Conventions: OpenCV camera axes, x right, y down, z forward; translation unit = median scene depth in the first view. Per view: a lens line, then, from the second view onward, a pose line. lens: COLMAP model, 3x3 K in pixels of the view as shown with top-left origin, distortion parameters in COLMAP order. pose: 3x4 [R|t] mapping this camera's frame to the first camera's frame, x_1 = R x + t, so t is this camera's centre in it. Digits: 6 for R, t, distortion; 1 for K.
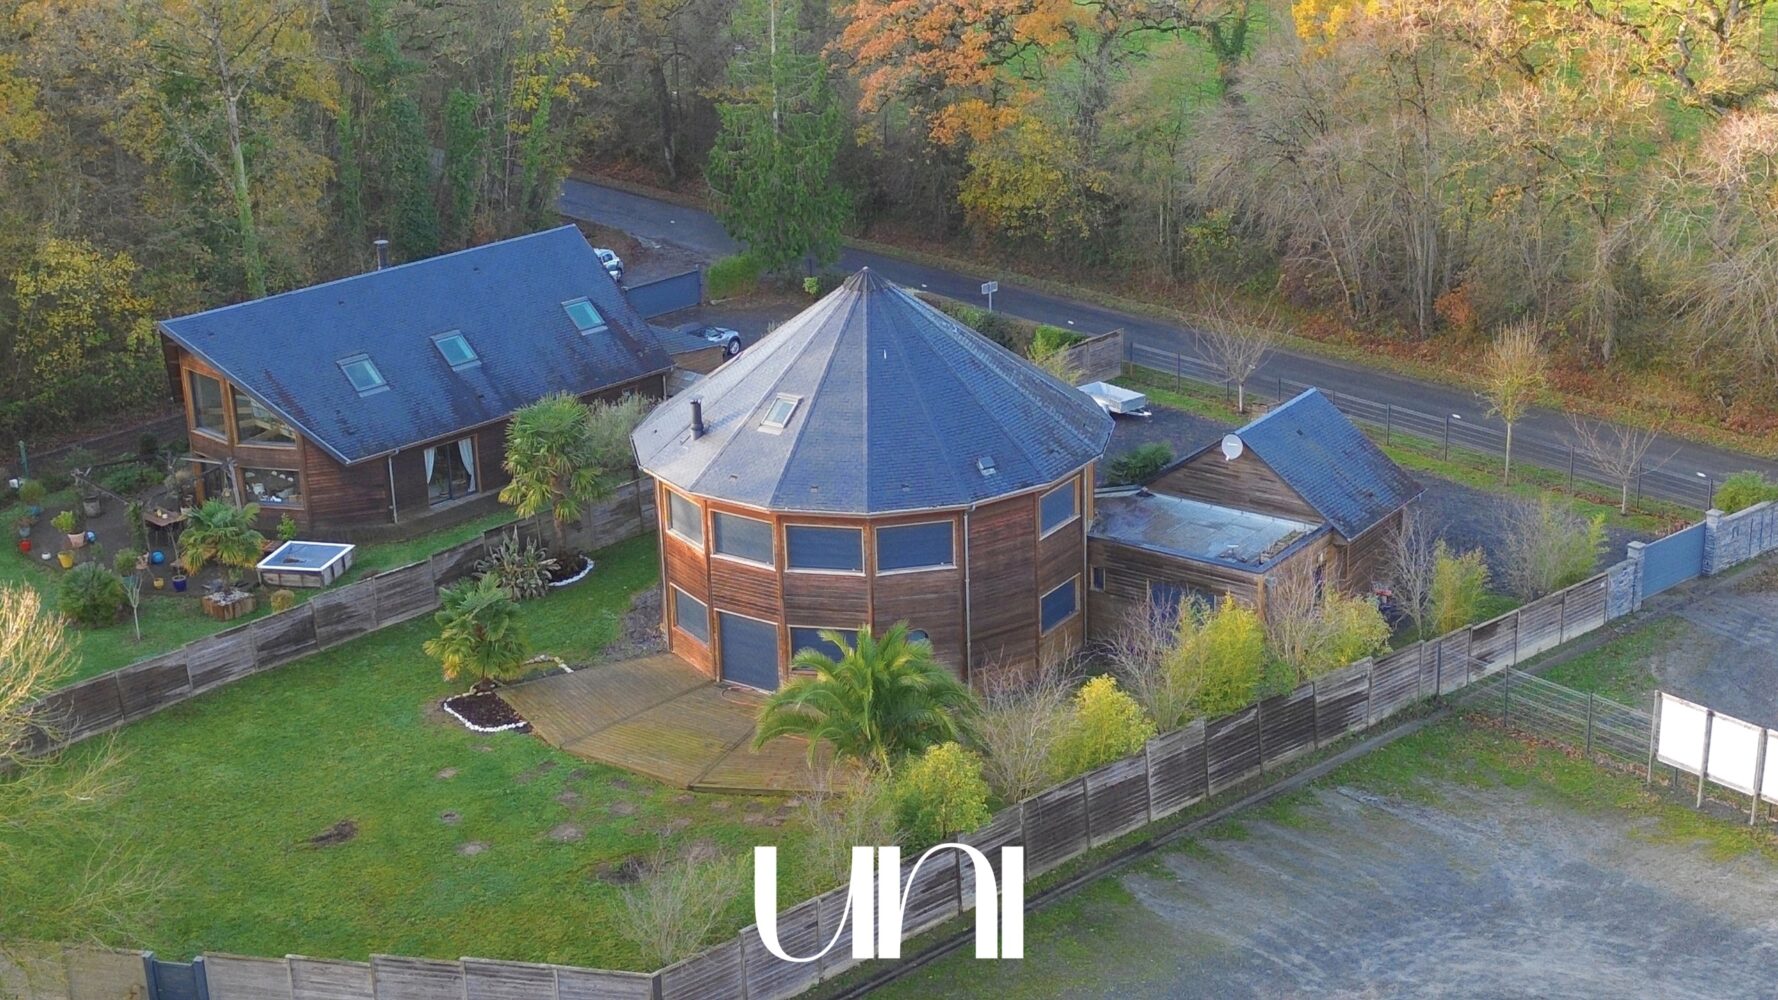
lens RADIAL K [[1301.4, 0, 891.0], [0, 1301.4, 499.9], [0, 0, 1]] dist [0.005002, -0.000004]
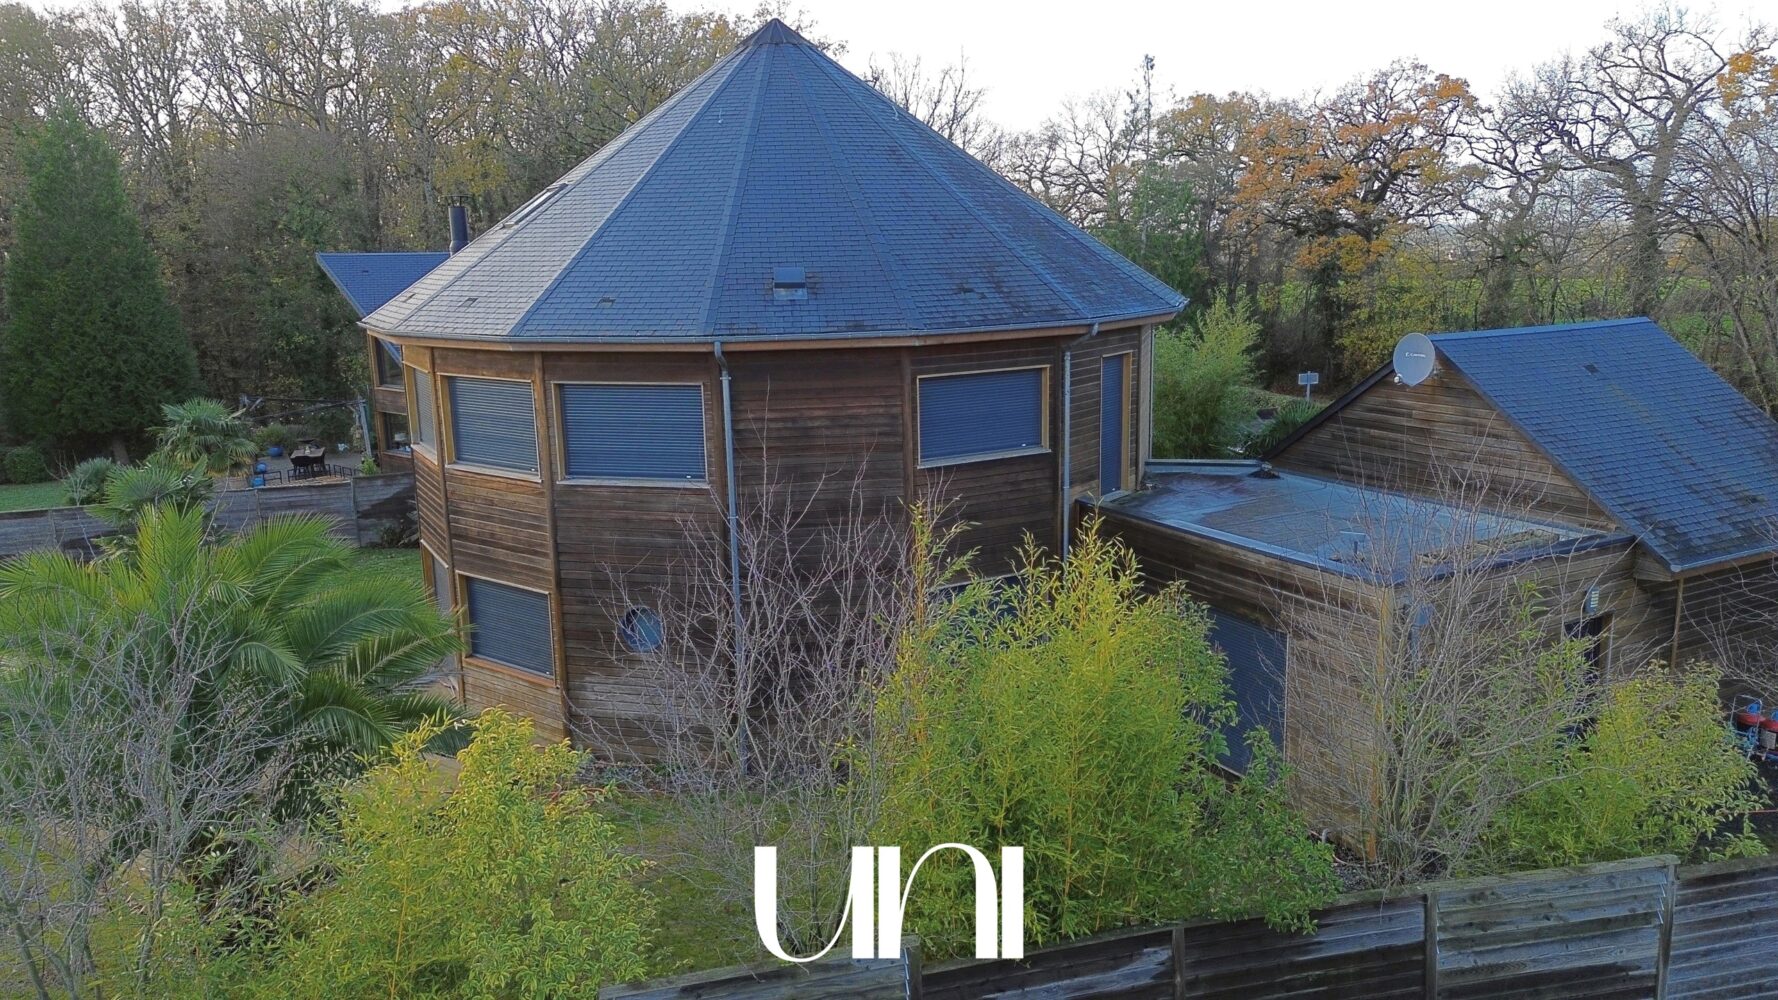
lens RADIAL K [[1103.5, 0, 885.9], [0, 1103.5, 499.7], [0, 0, 1]] dist [0.005983, 0.002633]
pose [[0.936911, 0.111265, -0.331388, 0.226702], [-0.140666, 0.987853, -0.066020, 0.067584], [0.320017, 0.108470, 0.941182, 0.573363]]
